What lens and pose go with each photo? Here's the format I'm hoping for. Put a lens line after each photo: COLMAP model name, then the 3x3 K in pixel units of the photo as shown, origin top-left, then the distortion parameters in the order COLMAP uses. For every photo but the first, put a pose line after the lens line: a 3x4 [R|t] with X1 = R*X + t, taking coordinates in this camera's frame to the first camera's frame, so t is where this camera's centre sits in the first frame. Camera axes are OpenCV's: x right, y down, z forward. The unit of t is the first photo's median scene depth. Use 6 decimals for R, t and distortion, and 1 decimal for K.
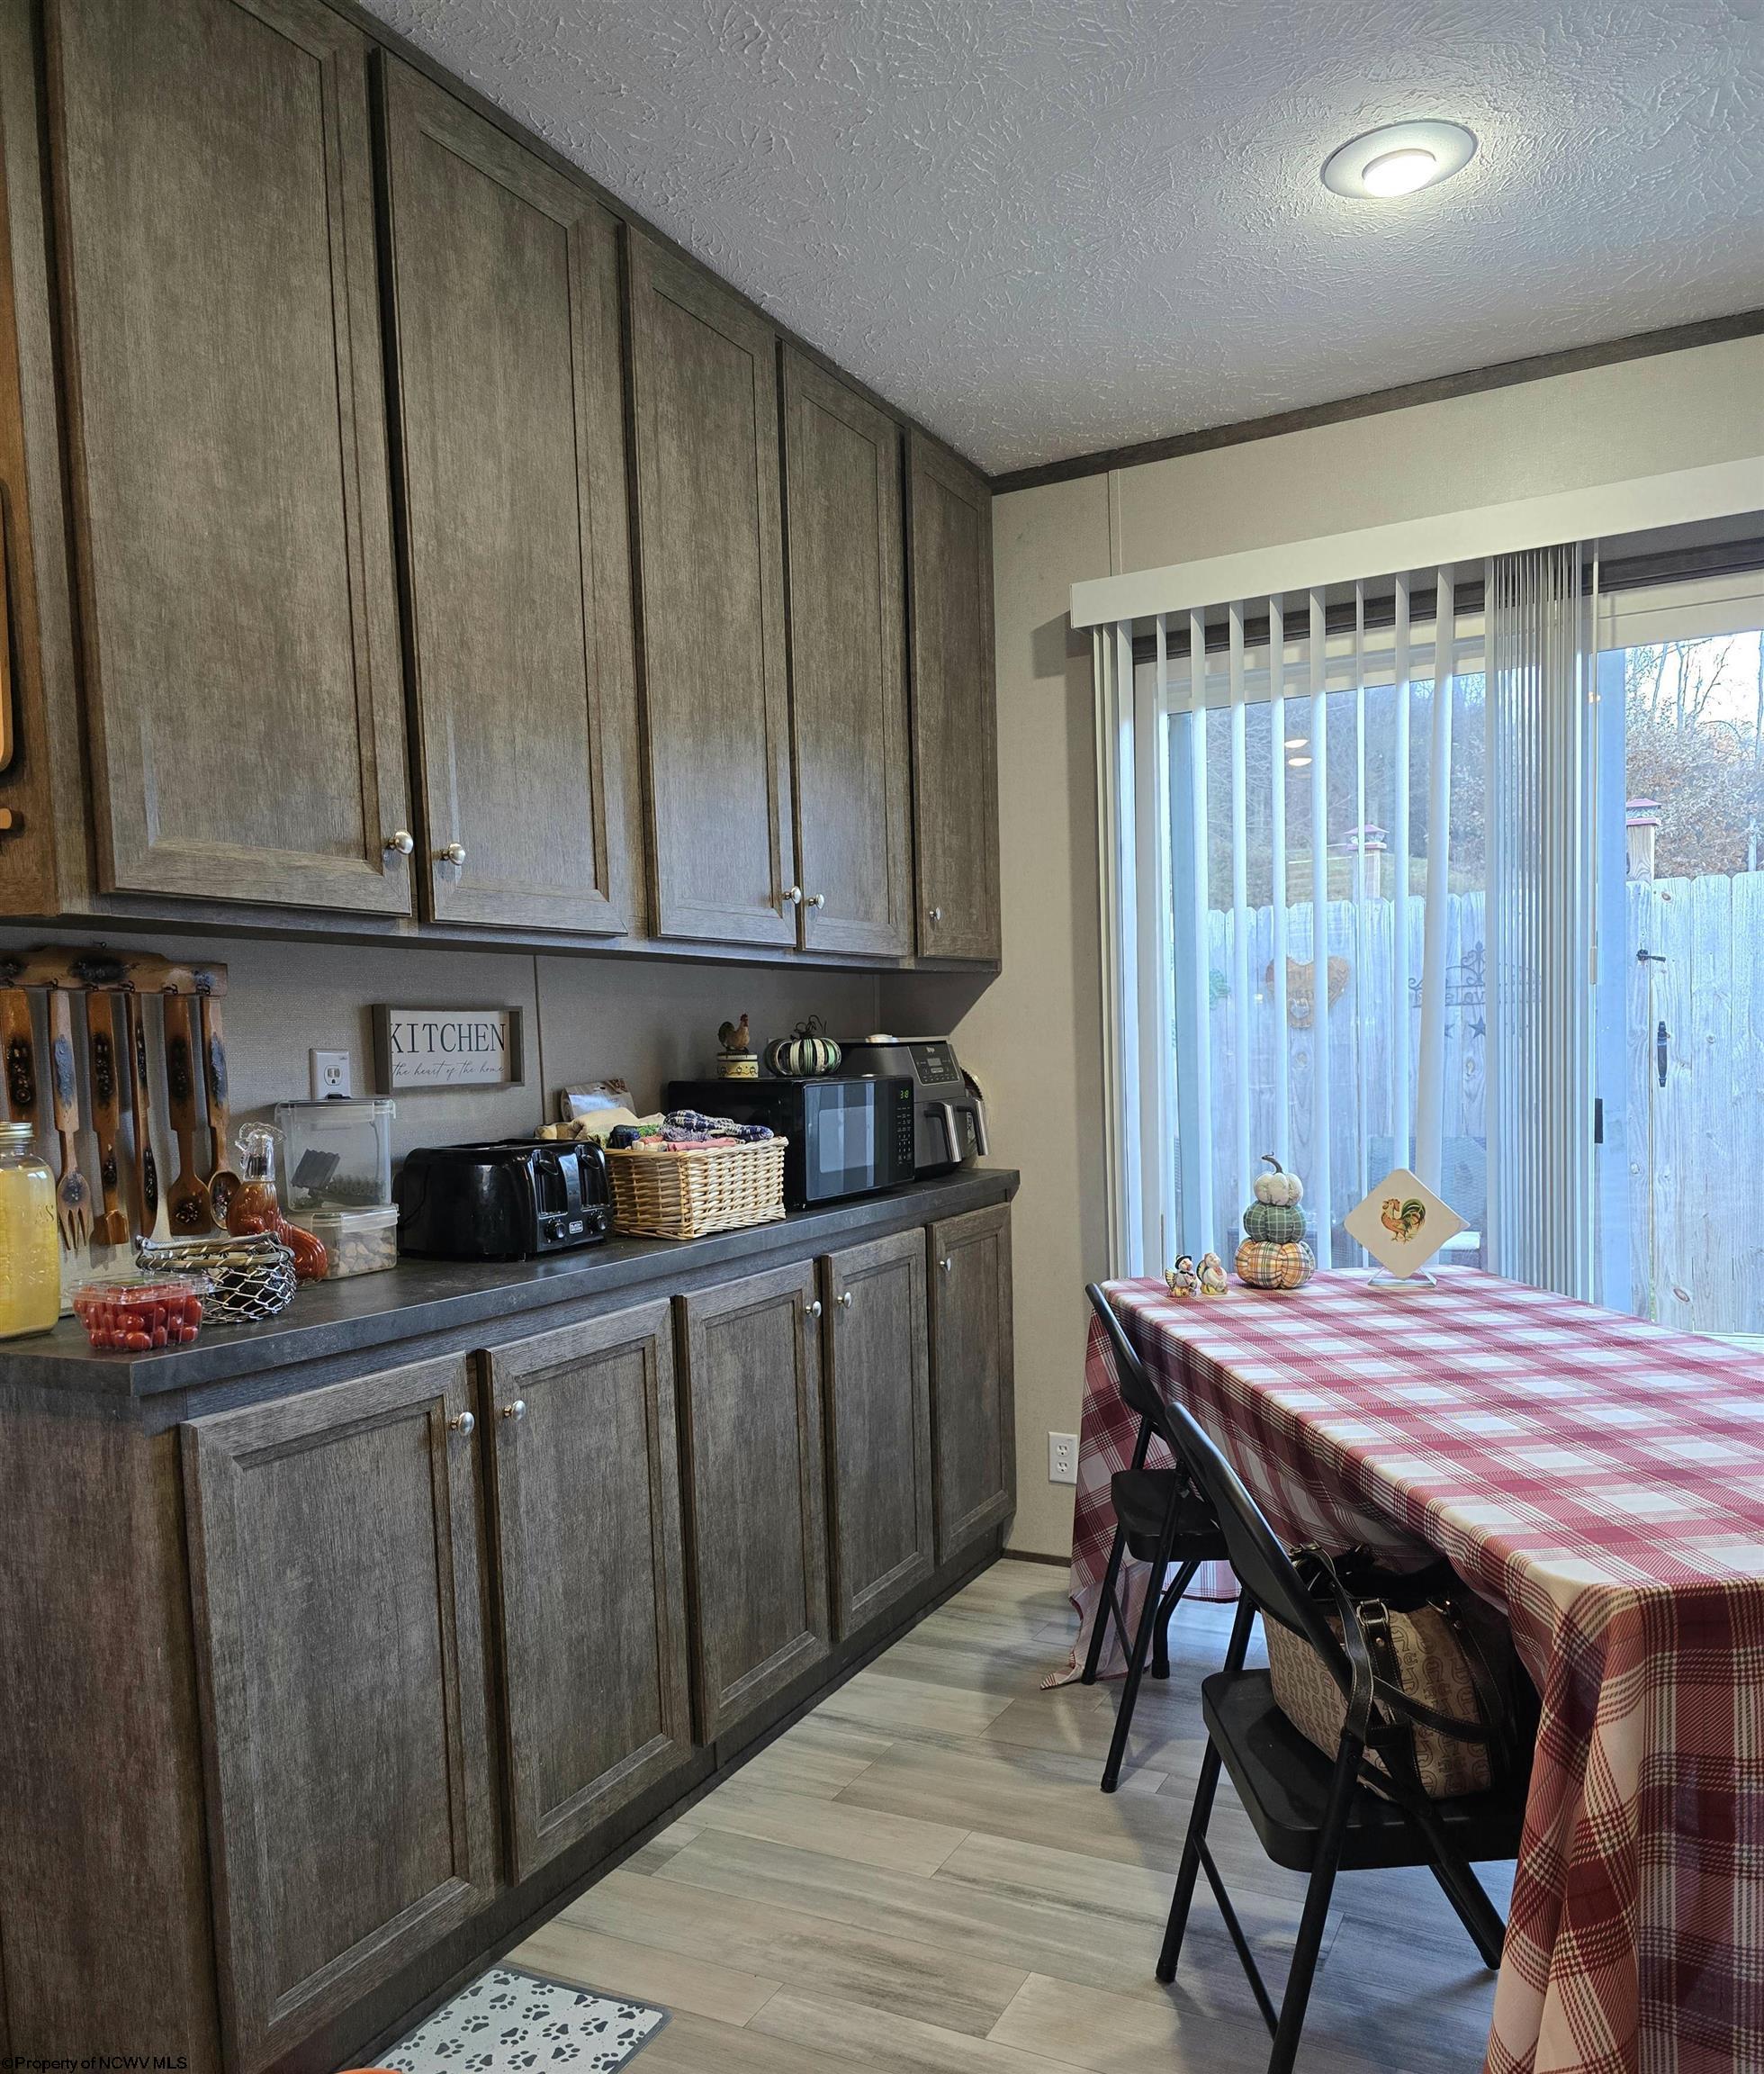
lens RADIAL K [[1563.4, 0, 881.9], [0, 1563.4, 1160.0], [0, 0, 1]] dist [0.090796, -0.104636]
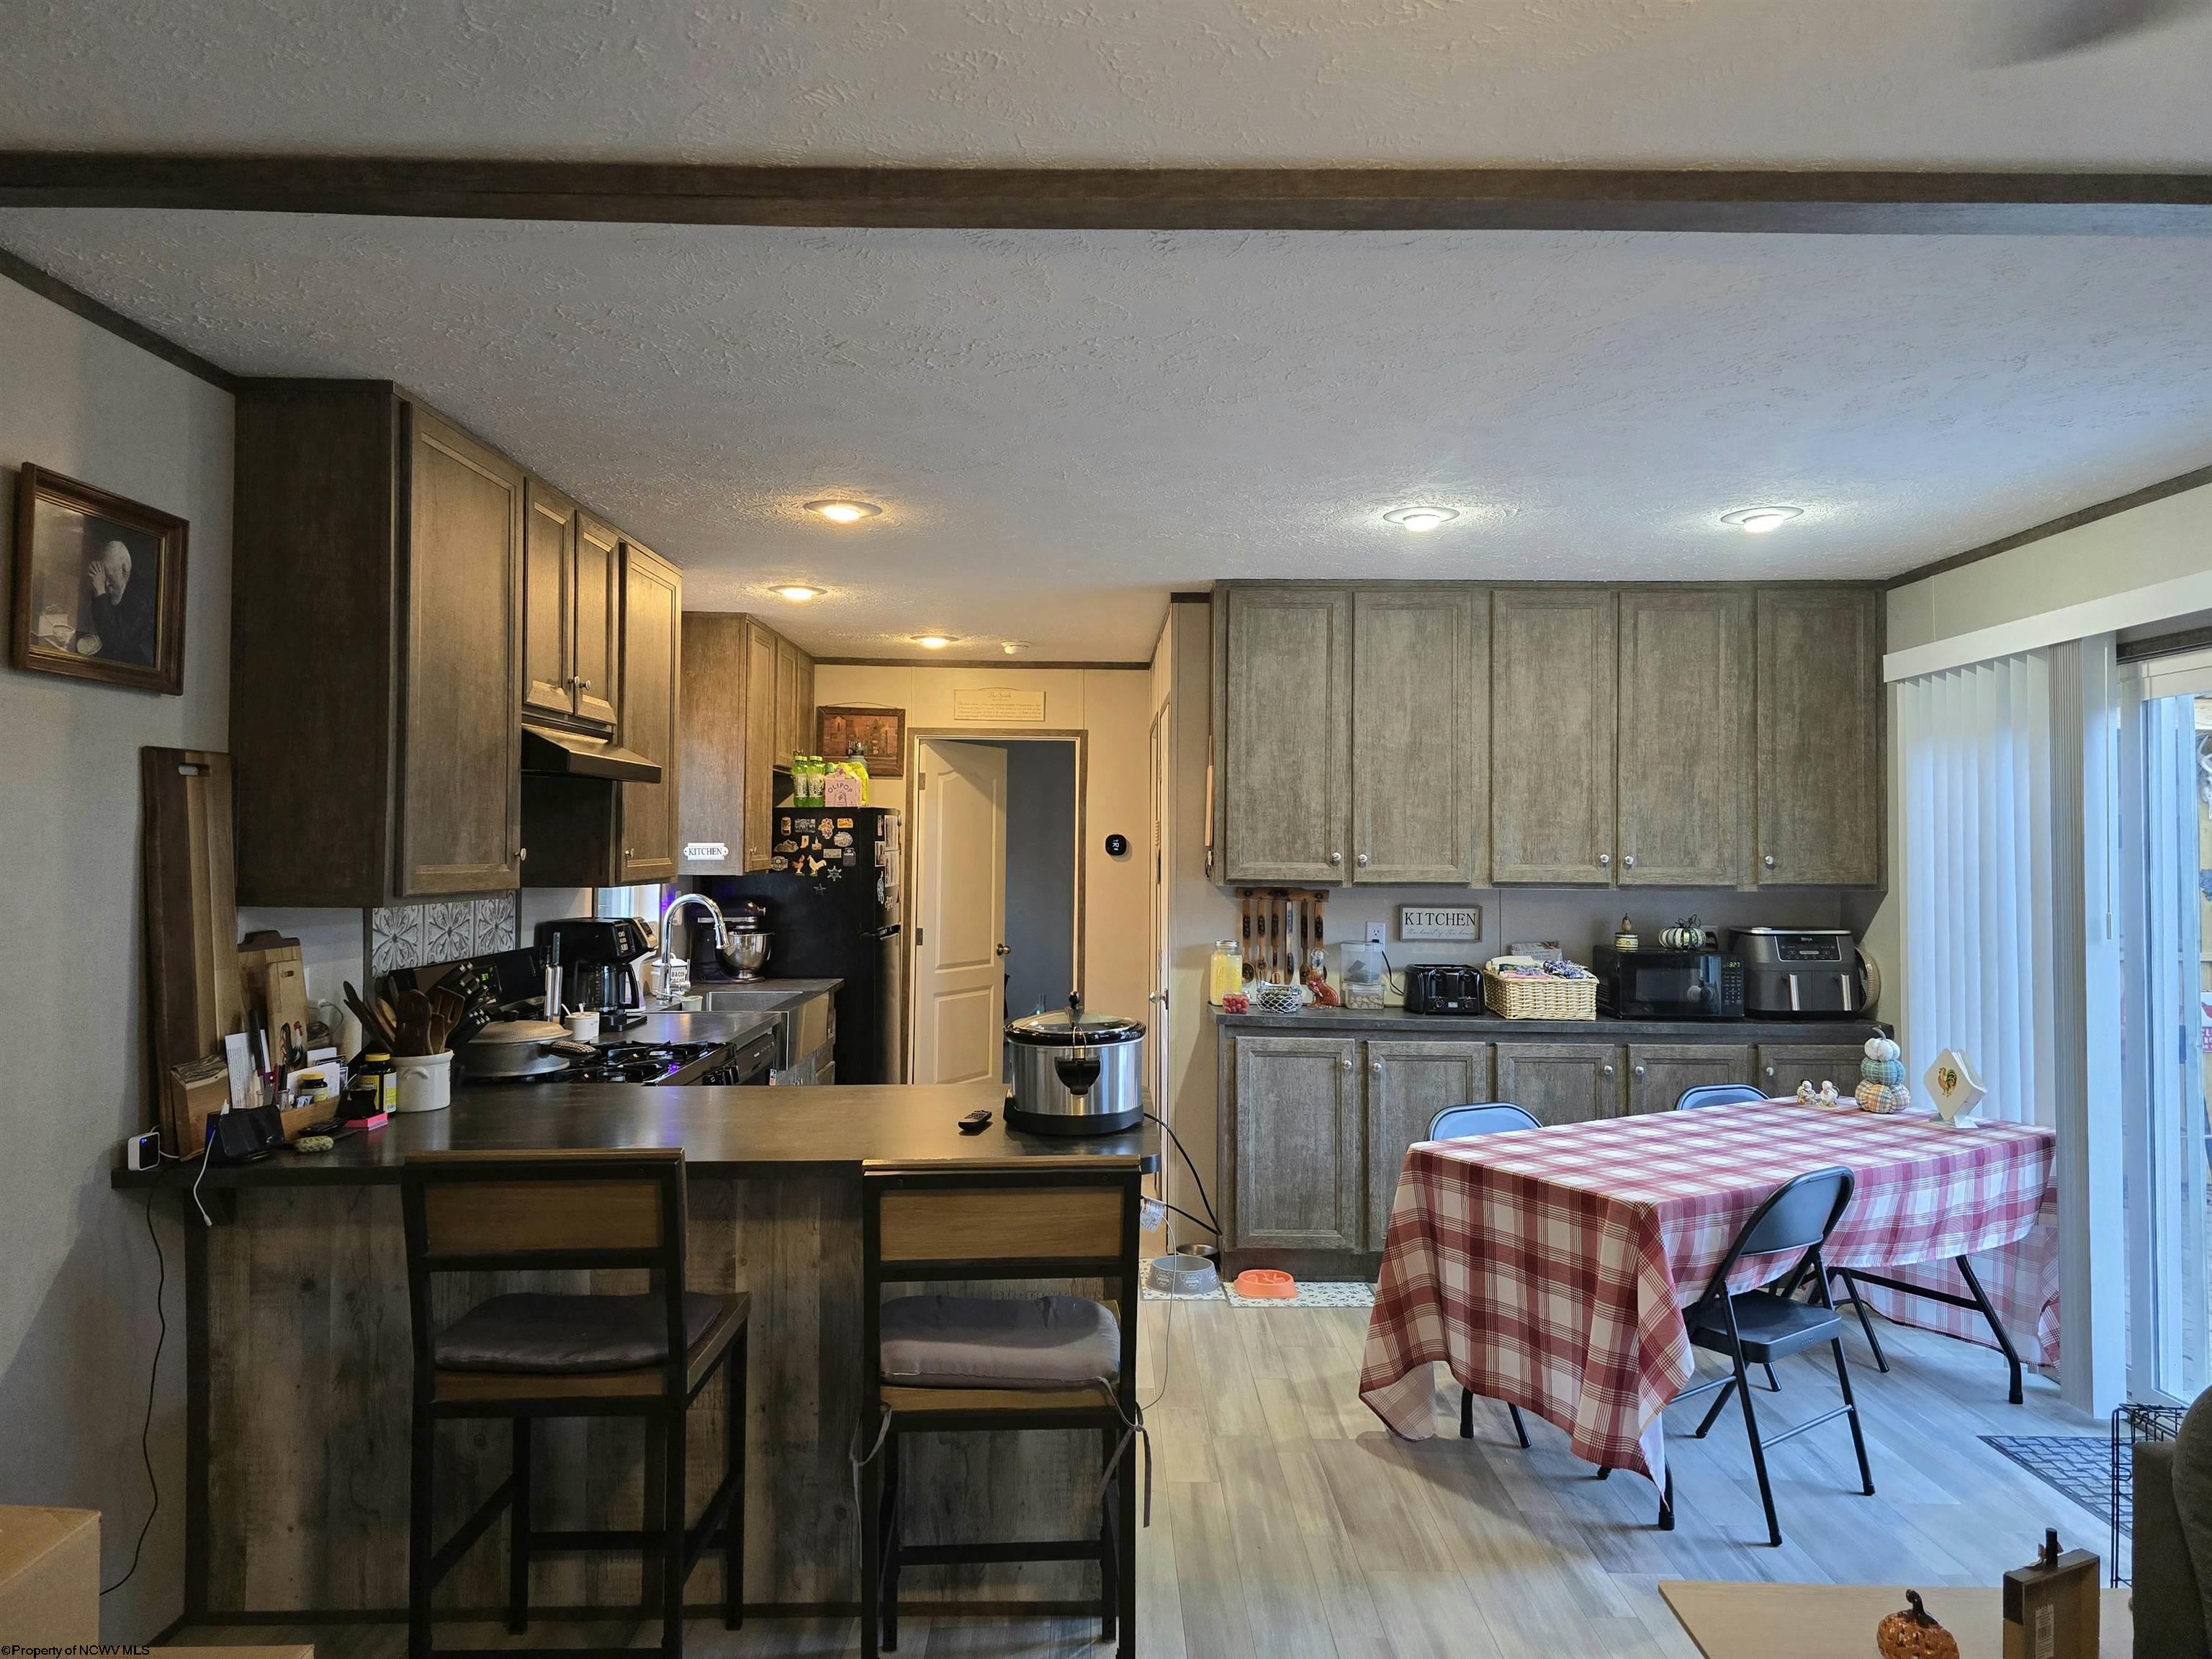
lens RADIAL K [[1493.2, 0, 1144.0], [0, 1493.2, 809.0], [0, 0, 1]] dist [0.089670, -0.138450]
pose [[0.475812, 0.012545, -0.879458, 1.639277], [-0.091319, 0.995199, -0.035210, -0.134403], [0.874794, 0.097065, 0.474673, -0.525748]]
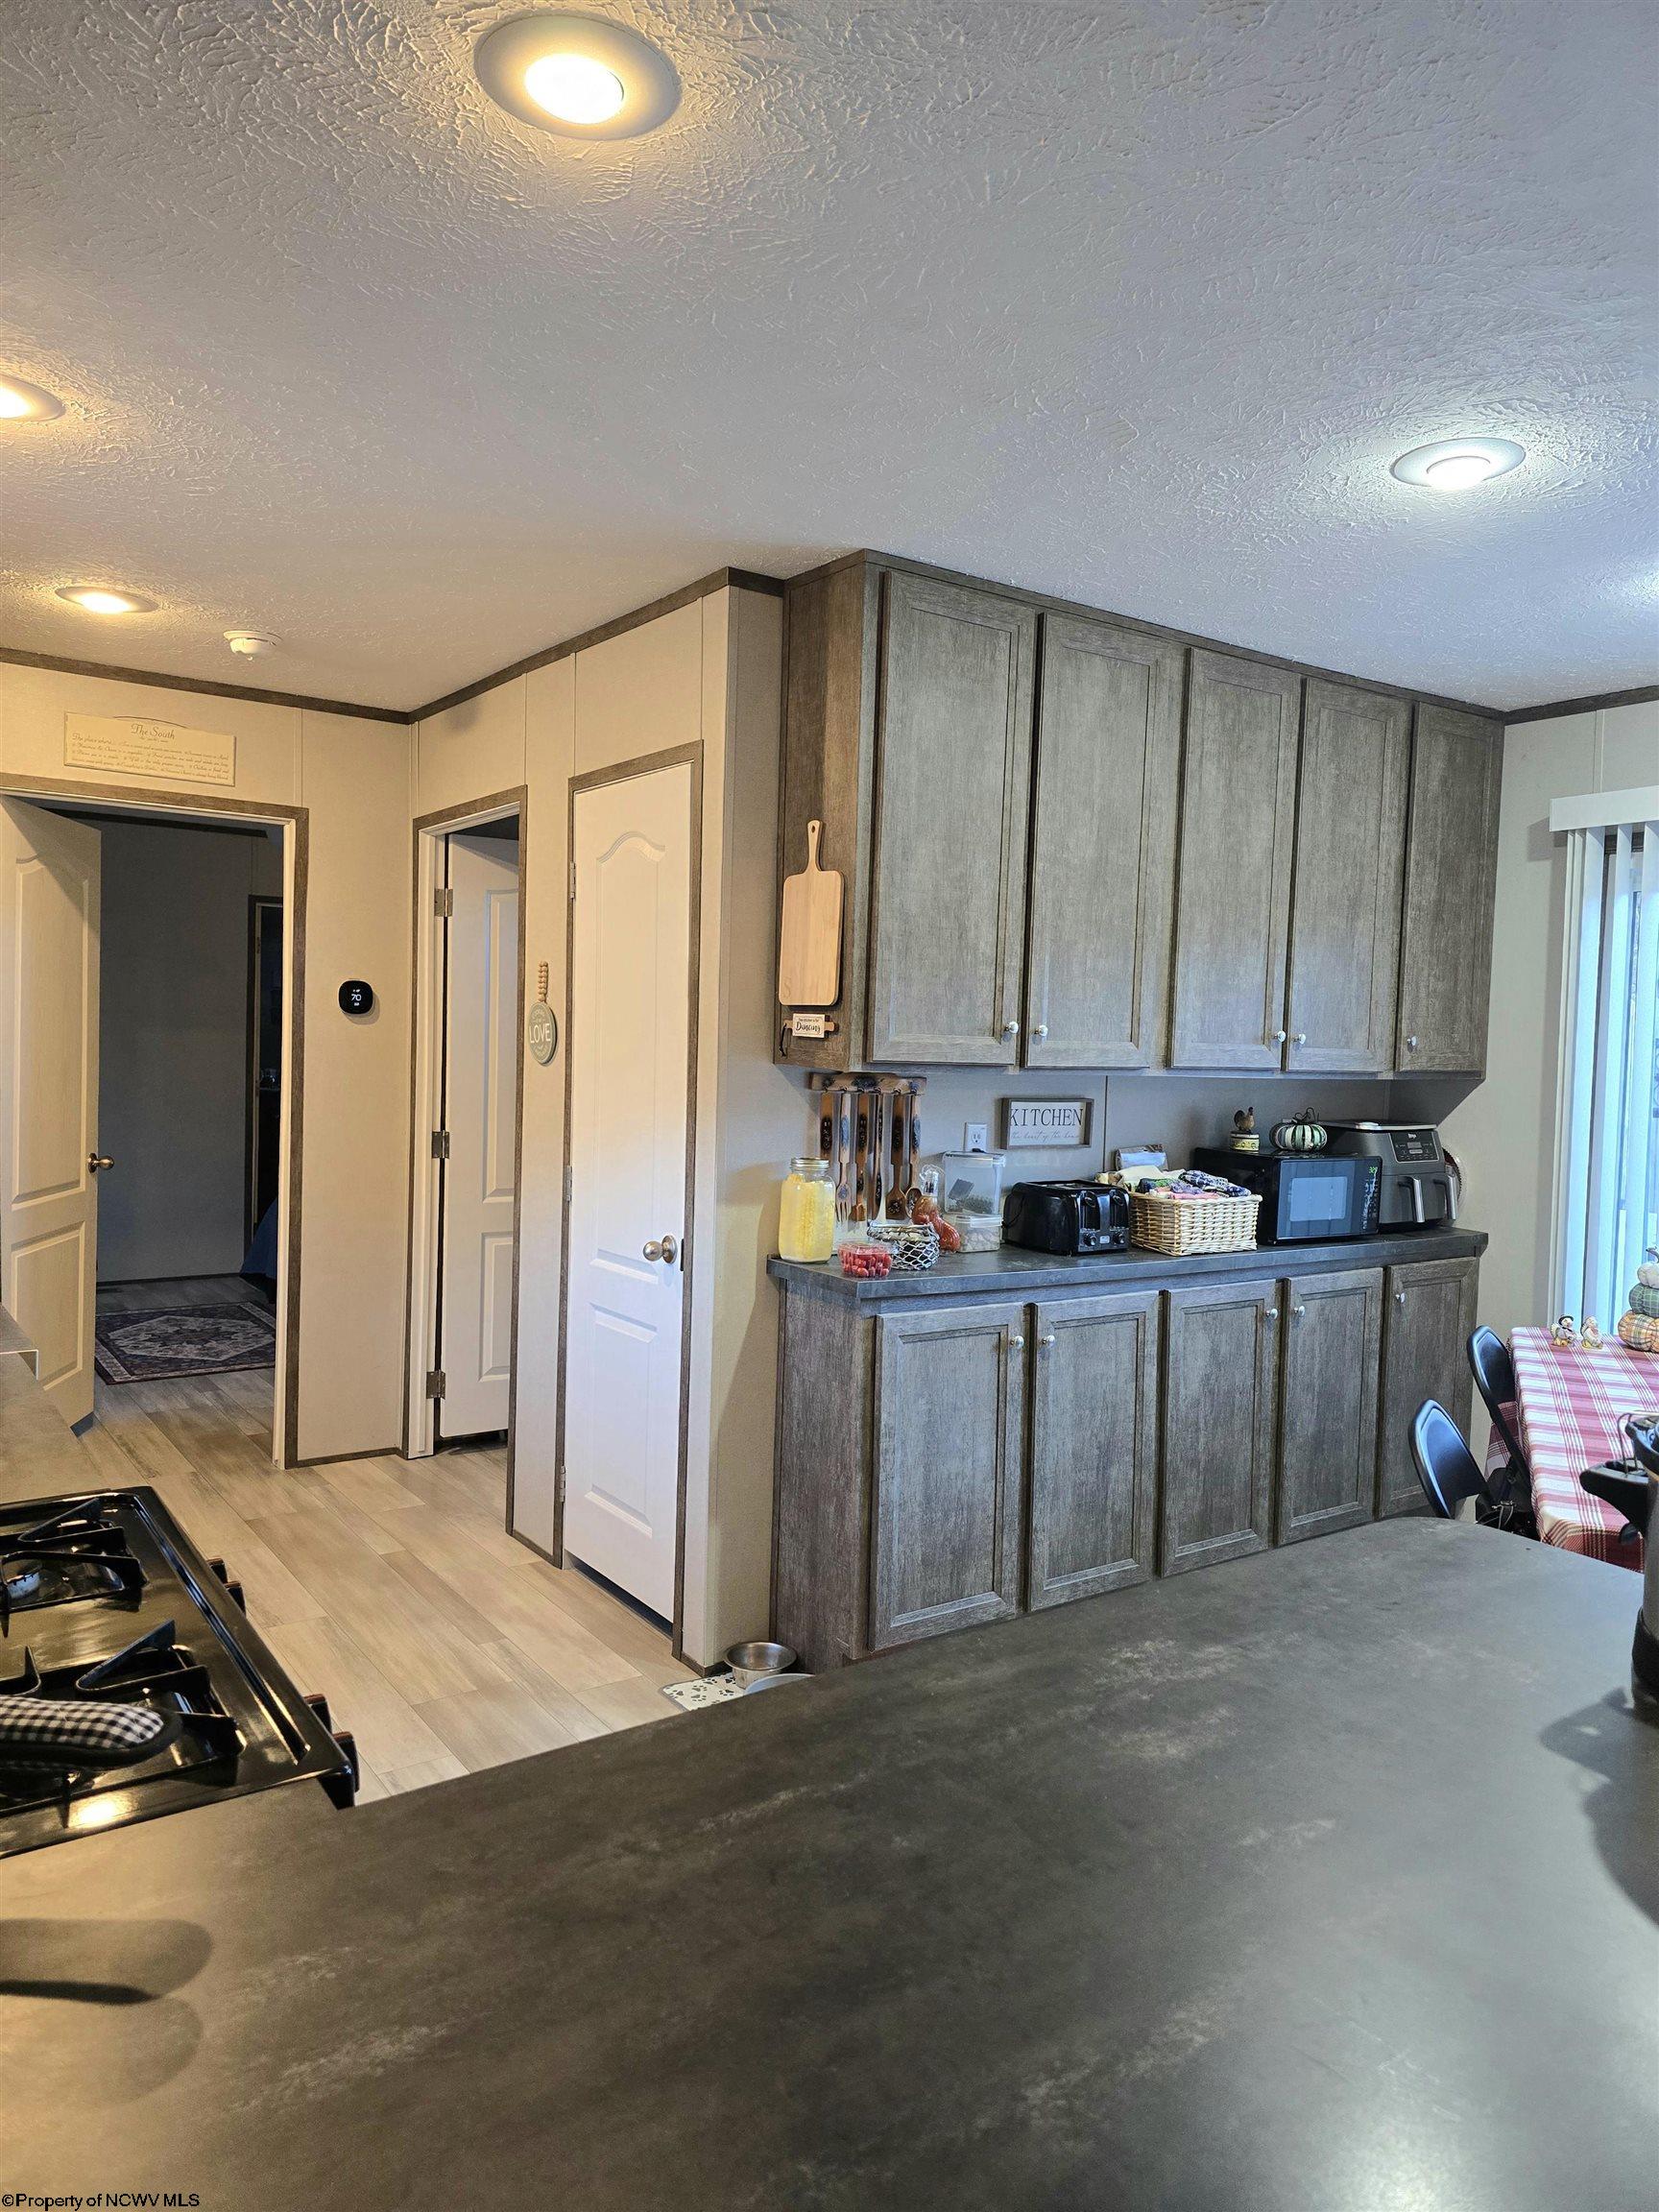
lens RADIAL K [[1474.7, 0, 860.1], [0, 1474.7, 1089.3], [0, 0, 1]] dist [0.080537, -0.082000]
pose [[0.888838, 0.077669, -0.451591, 0.281950], [-0.095208, 0.995325, -0.016206, -0.068700], [0.448222, 0.057400, 0.892078, -0.545056]]
